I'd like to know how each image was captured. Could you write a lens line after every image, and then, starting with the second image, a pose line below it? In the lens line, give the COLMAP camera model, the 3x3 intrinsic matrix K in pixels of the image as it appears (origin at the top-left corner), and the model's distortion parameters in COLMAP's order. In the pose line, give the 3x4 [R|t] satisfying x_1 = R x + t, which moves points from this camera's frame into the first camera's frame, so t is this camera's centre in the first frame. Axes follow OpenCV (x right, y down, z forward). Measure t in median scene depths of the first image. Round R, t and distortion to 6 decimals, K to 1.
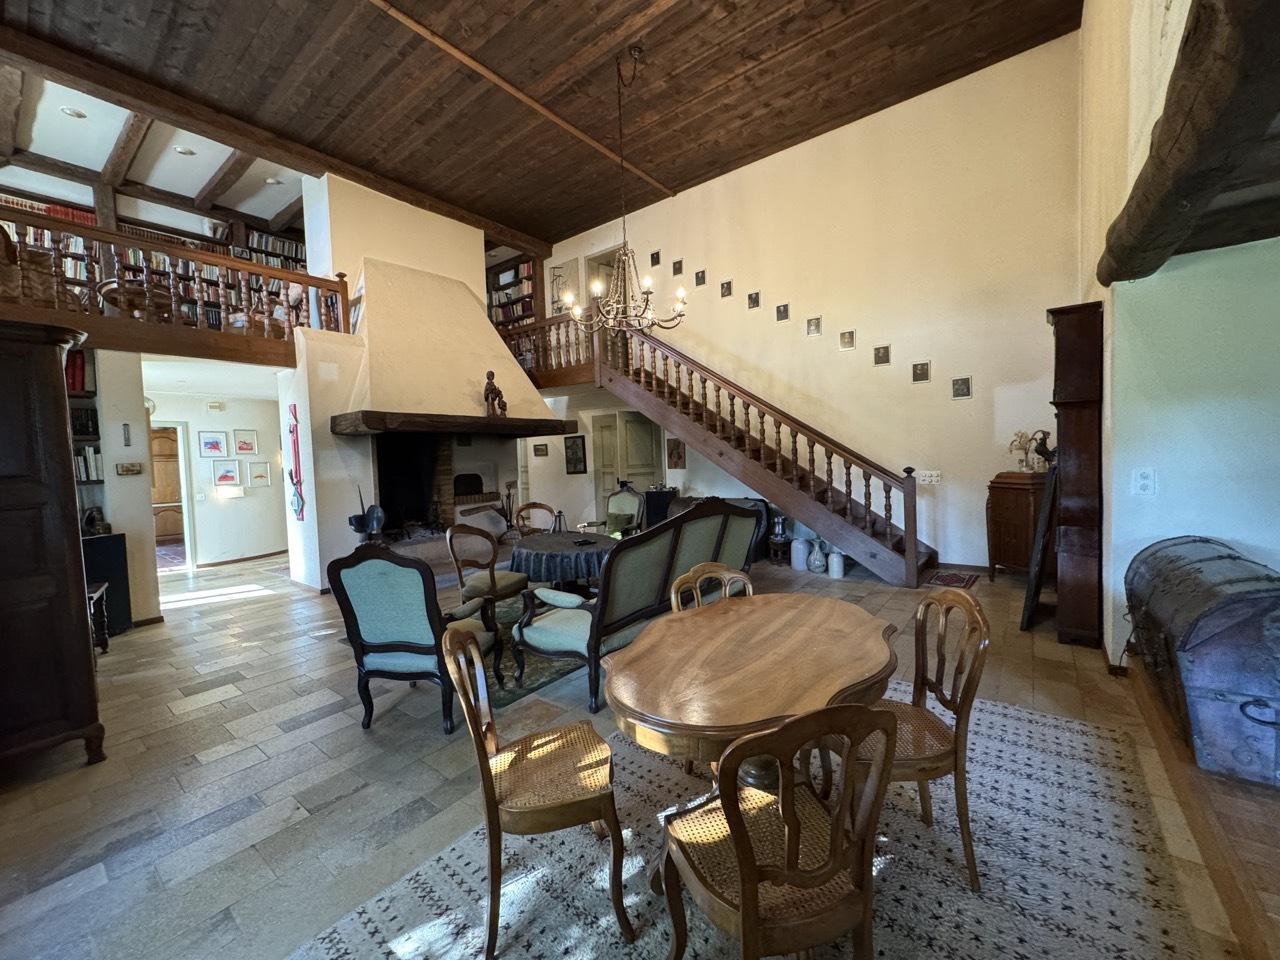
lens RADIAL K [[507.6, 0, 642.4], [0, 507.6, 479.9], [0, 0, 1]] dist [-0.001916, -0.000150]
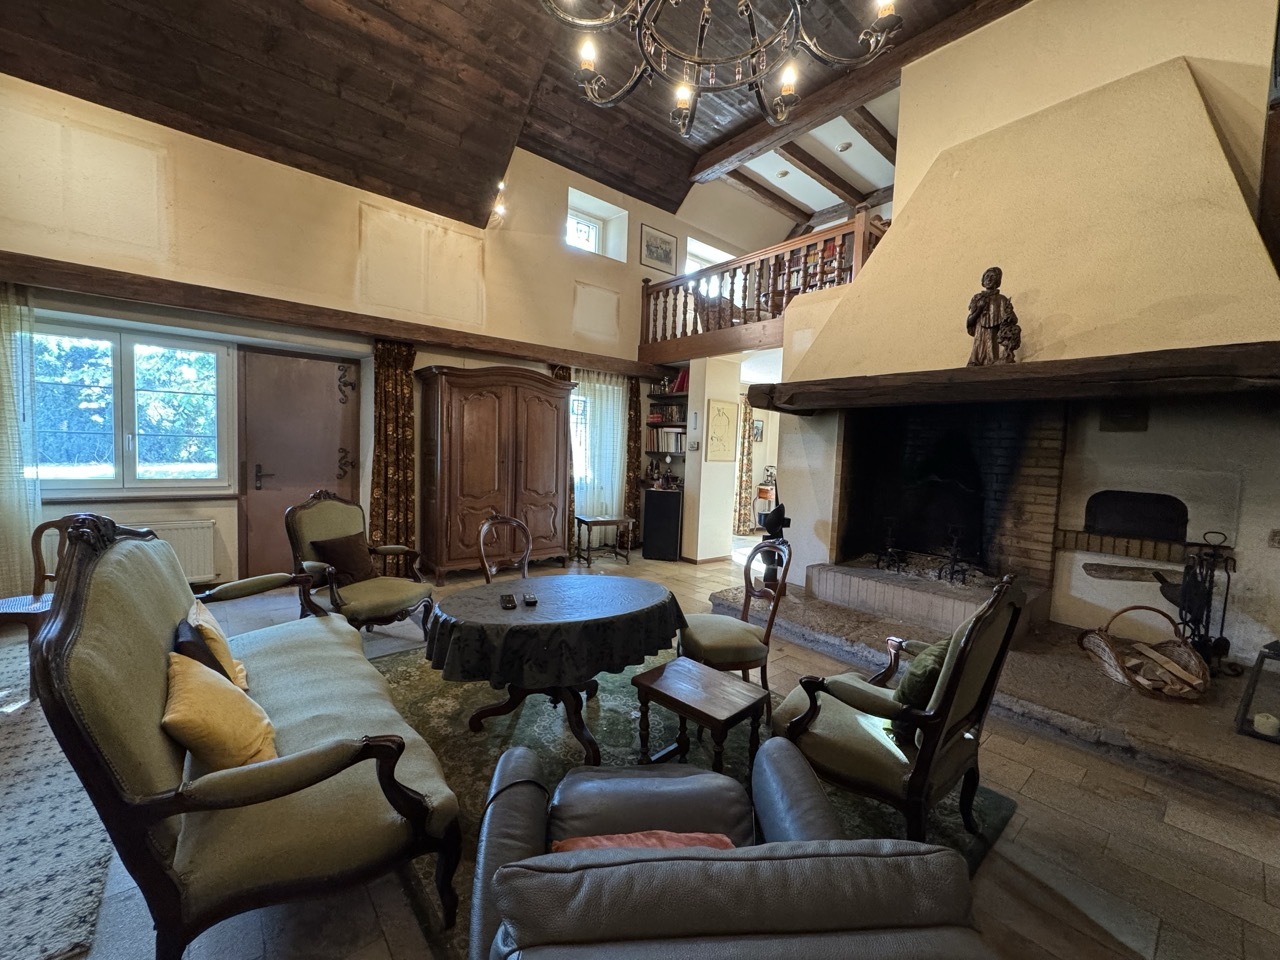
lens RADIAL K [[507.6, 0, 640.7], [0, 507.6, 473.6], [0, 0, 1]] dist [-0.001916, -0.000150]
pose [[-0.210815, 0.080451, -0.974210, 0.219928], [-0.074025, 0.992432, 0.097974, -0.044985], [0.974719, 0.092770, -0.203264, 0.732496]]
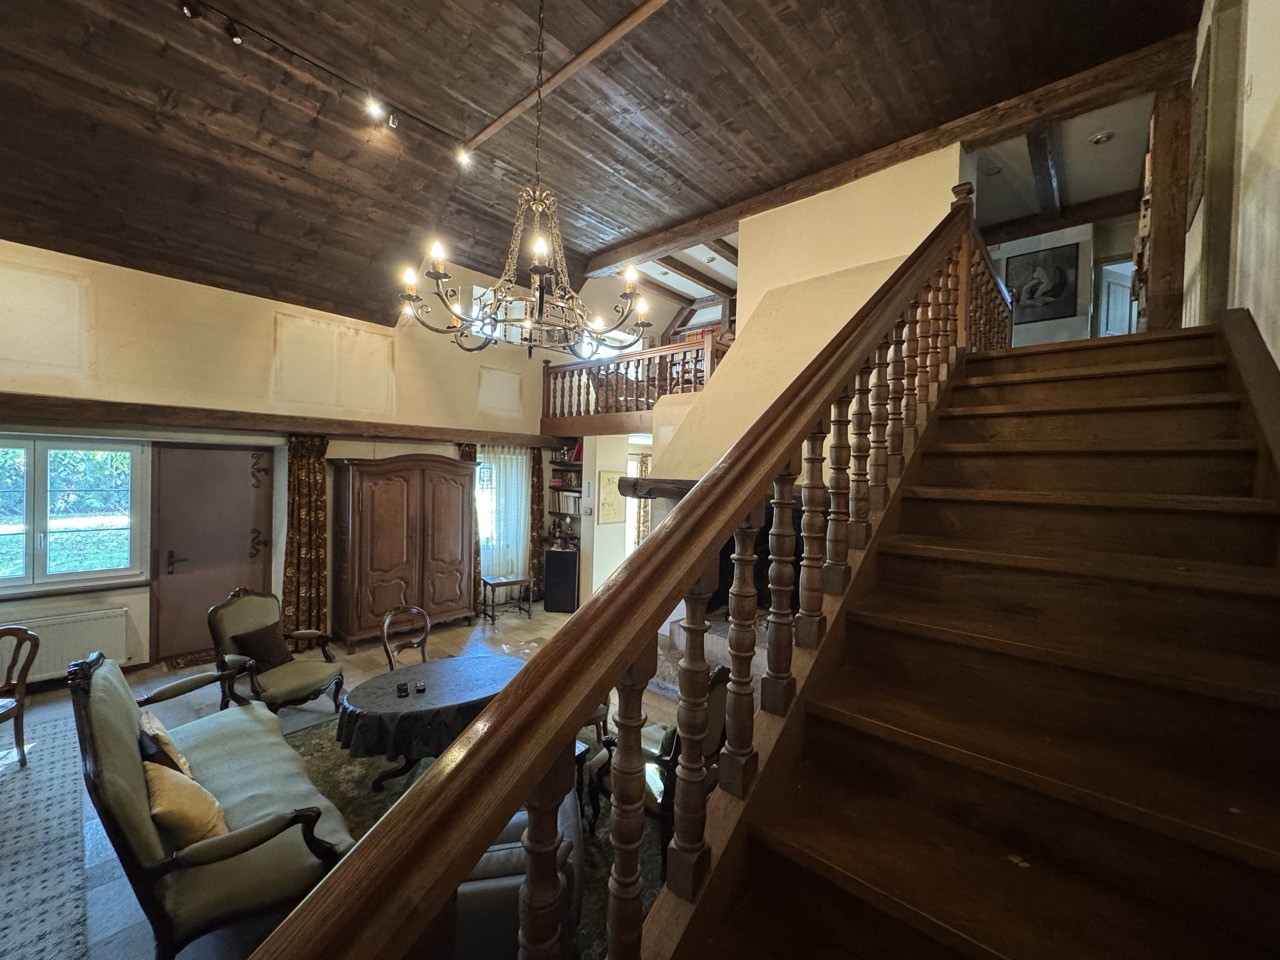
lens RADIAL K [[507.6, 0, 639.4], [0, 507.6, 474.6], [0, 0, 1]] dist [-0.001916, -0.000150]
pose [[-0.076525, 0.045927, -0.996009, 0.332985], [-0.068816, 0.996313, 0.051228, -0.143391], [0.994690, 0.072462, -0.073082, 0.809230]]
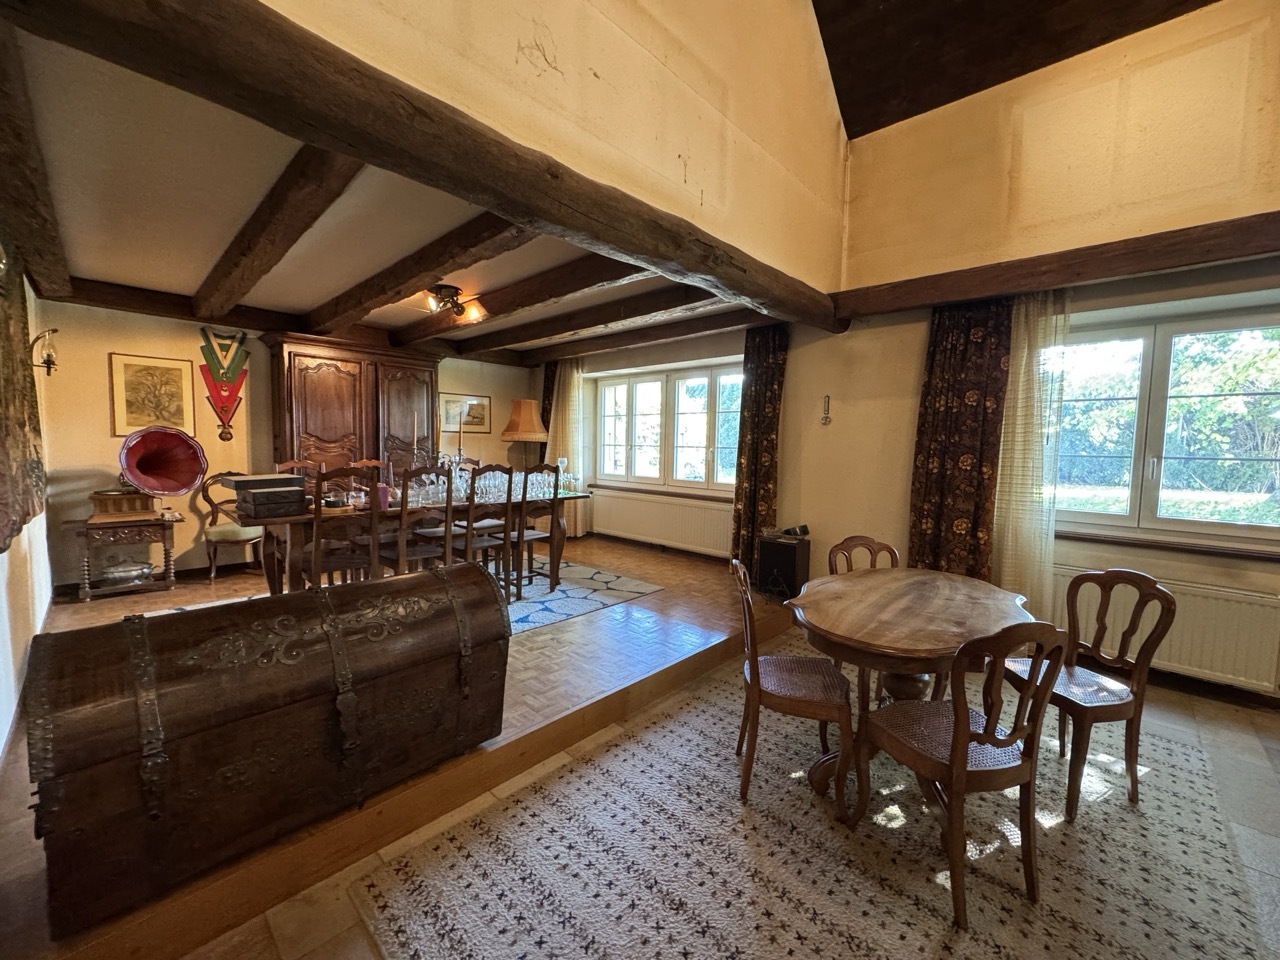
lens RADIAL K [[507.6, 0, 642.9], [0, 507.6, 477.5], [0, 0, 1]] dist [-0.001916, -0.000150]
pose [[-0.994688, 0.011087, 0.102335, 0.169445], [0.022440, 0.993627, 0.110460, -0.030666], [-0.100458, 0.112170, -0.988598, 0.518142]]
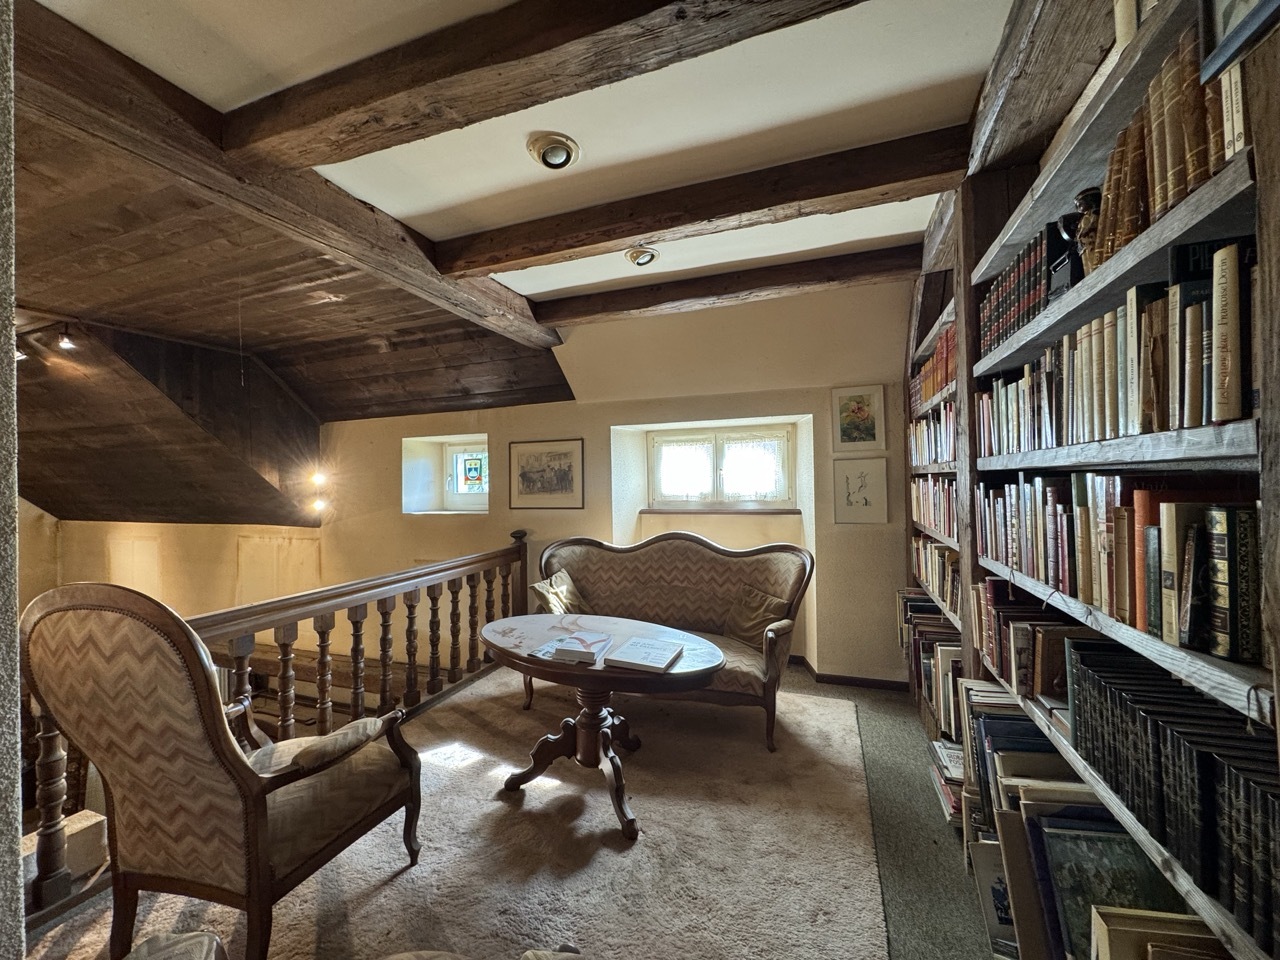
lens RADIAL K [[507.6, 0, 643.5], [0, 507.6, 478.8], [0, 0, 1]] dist [-0.001916, -0.000150]
pose [[-0.950174, 0.052131, -0.307331, -0.724394], [0.039582, 0.998114, 0.046931, -0.402773], [0.309198, 0.032427, -0.950445, 1.102448]]
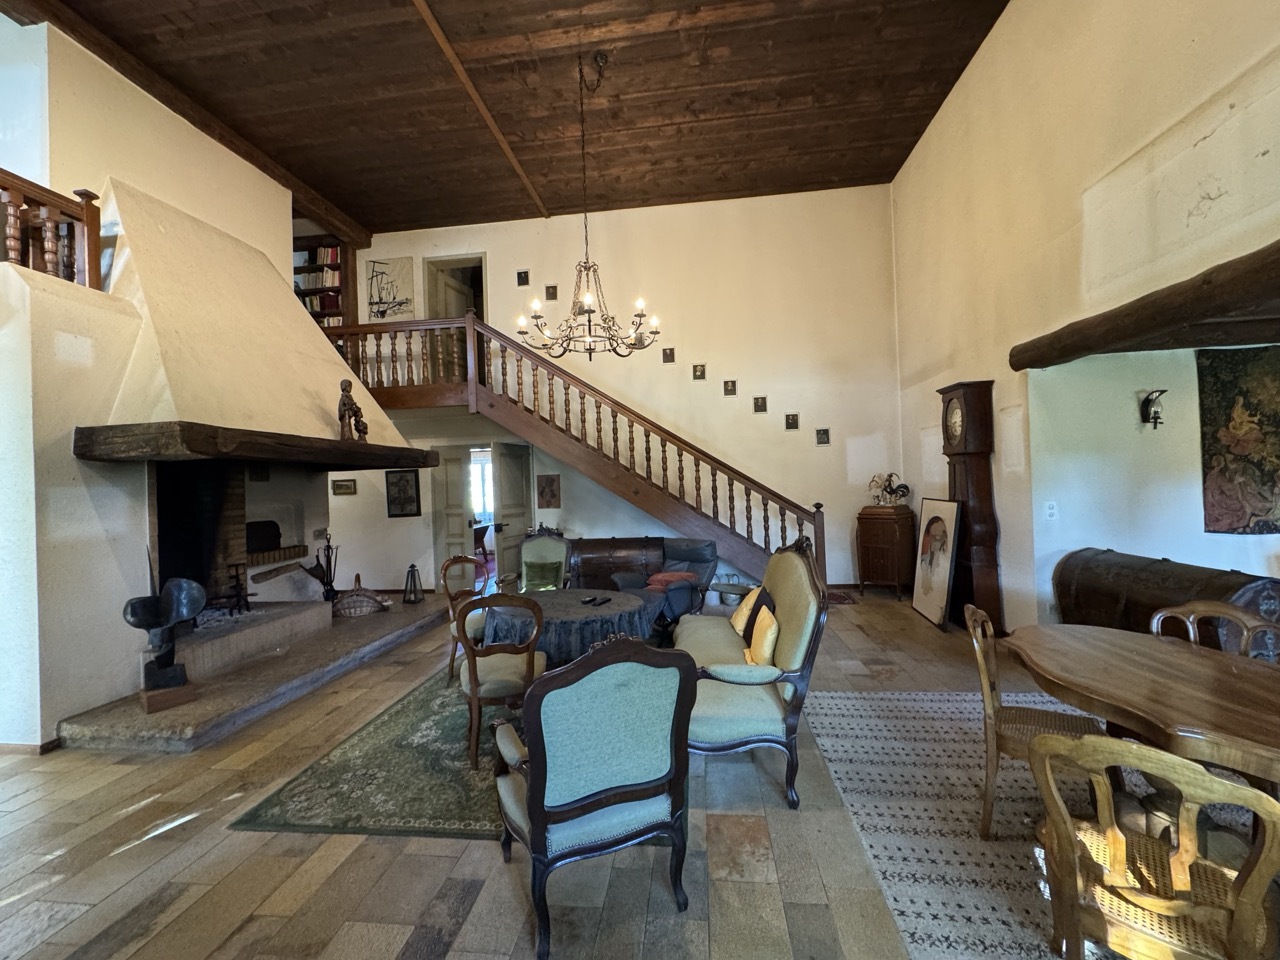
lens RADIAL K [[507.6, 0, 640.0], [0, 507.6, 480.1], [0, 0, 1]] dist [-0.001916, -0.000150]
pose [[0.858348, 0.009576, 0.512978, -0.285014], [0.028052, 0.997454, -0.065559, -0.008769], [-0.512300, 0.070662, 0.855894, 0.150834]]
